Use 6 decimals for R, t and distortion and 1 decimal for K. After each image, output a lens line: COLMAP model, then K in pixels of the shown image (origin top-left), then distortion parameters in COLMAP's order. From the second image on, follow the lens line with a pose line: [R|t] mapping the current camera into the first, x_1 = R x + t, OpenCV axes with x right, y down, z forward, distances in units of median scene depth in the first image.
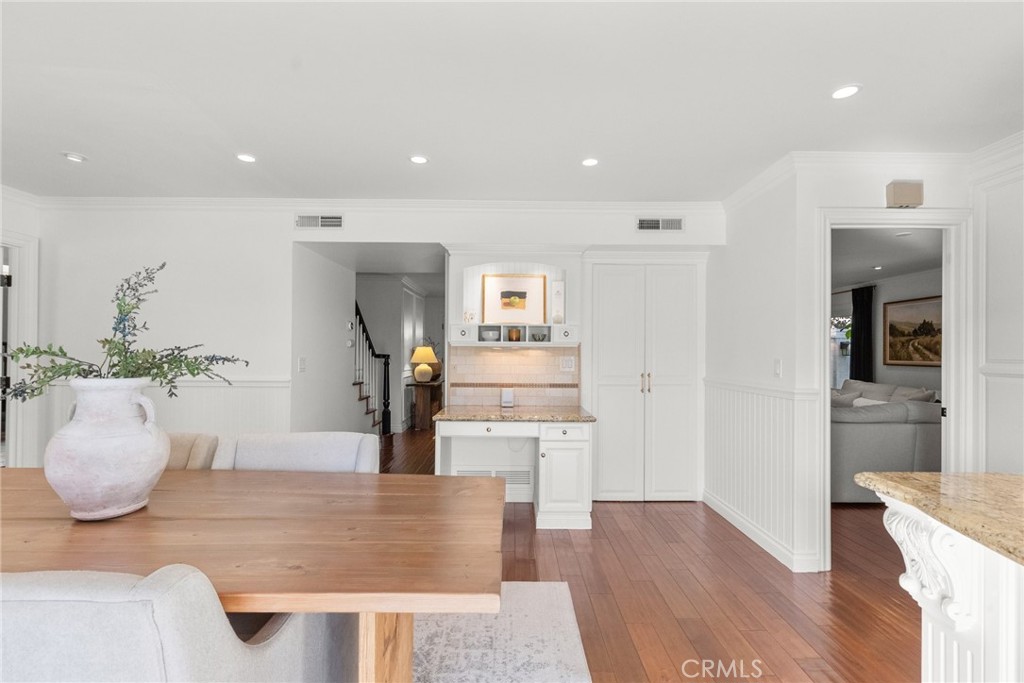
lens RADIAL K [[465.8, 0, 513.7], [0, 465.8, 347.0], [0, 0, 1]] dist [-0.010741, 0.006995]
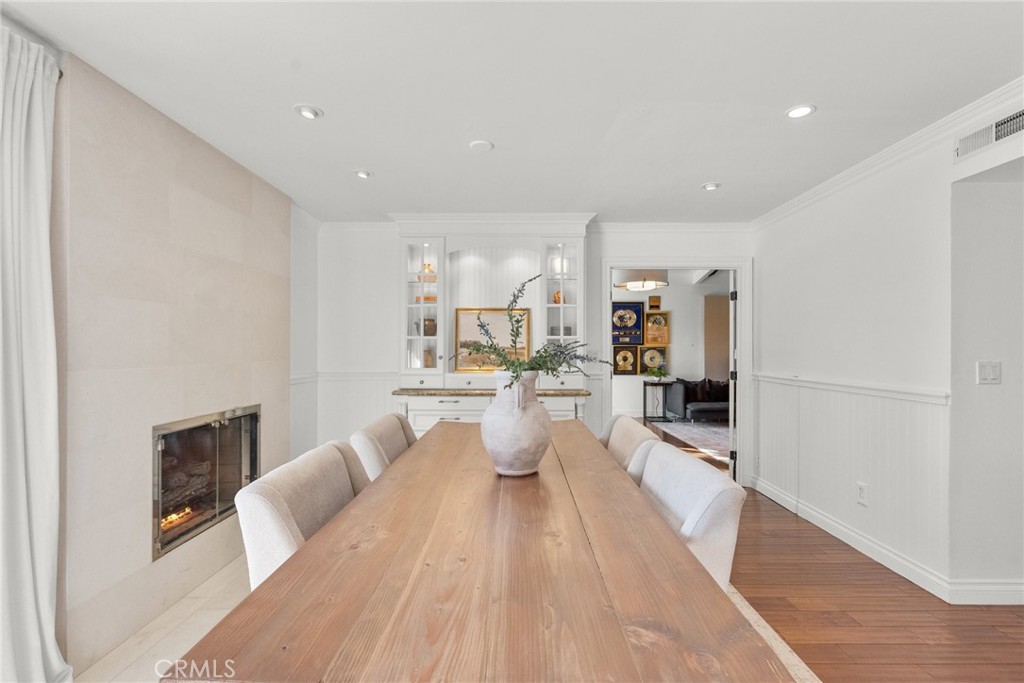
lens RADIAL K [[465.8, 0, 517.2], [0, 465.8, 346.3], [0, 0, 1]] dist [-0.010741, 0.006995]
pose [[0.004586, -0.011050, -0.999928, 0.162388], [0.006952, 0.999915, -0.011018, 0.005146], [0.999965, -0.006901, 0.004663, 0.358899]]
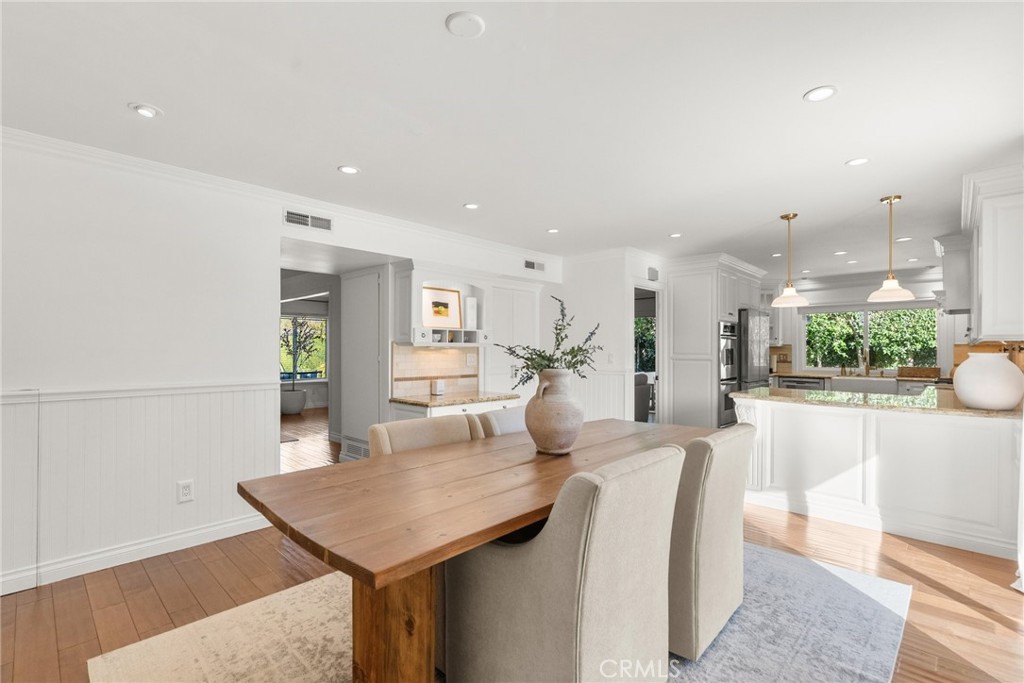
lens RADIAL K [[465.8, 0, 515.4], [0, 465.8, 347.8], [0, 0, 1]] dist [-0.010741, 0.006995]
pose [[0.691220, -0.001081, 0.722644, -0.763647], [-0.003682, 0.999981, 0.005017, -0.004233], [-0.722635, -0.006128, 0.691202, -0.005749]]
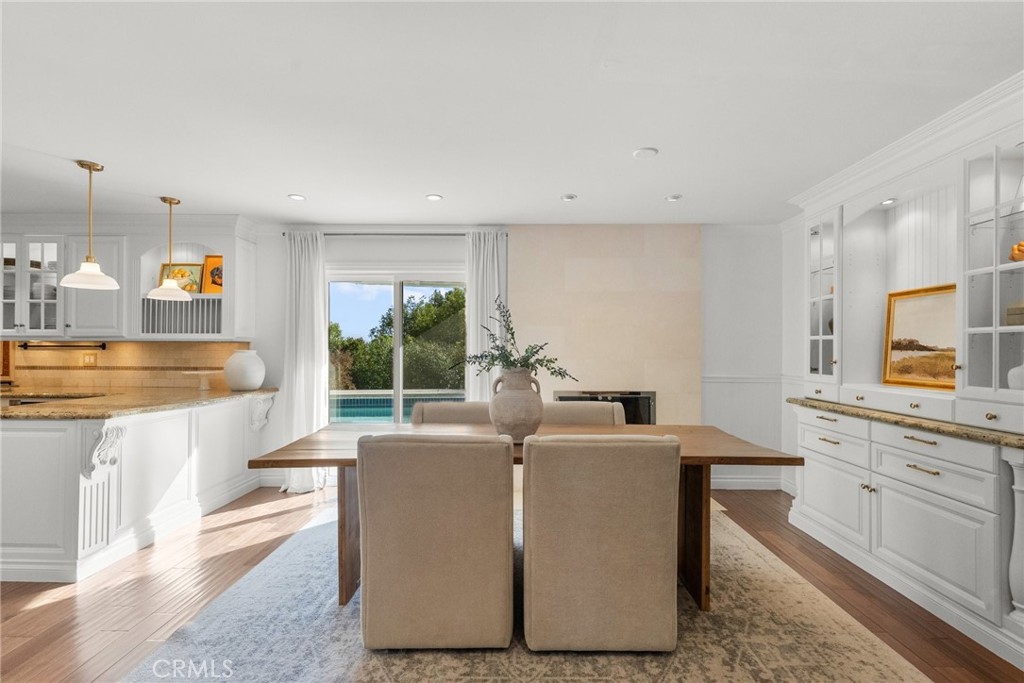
lens RADIAL K [[465.8, 0, 512.4], [0, 465.8, 347.0], [0, 0, 1]] dist [-0.010741, 0.006995]
pose [[-0.999901, -0.008484, 0.011214, -0.311039], [-0.008649, 0.999855, -0.014686, 0.007888], [-0.011088, -0.014782, -0.999829, 0.994419]]
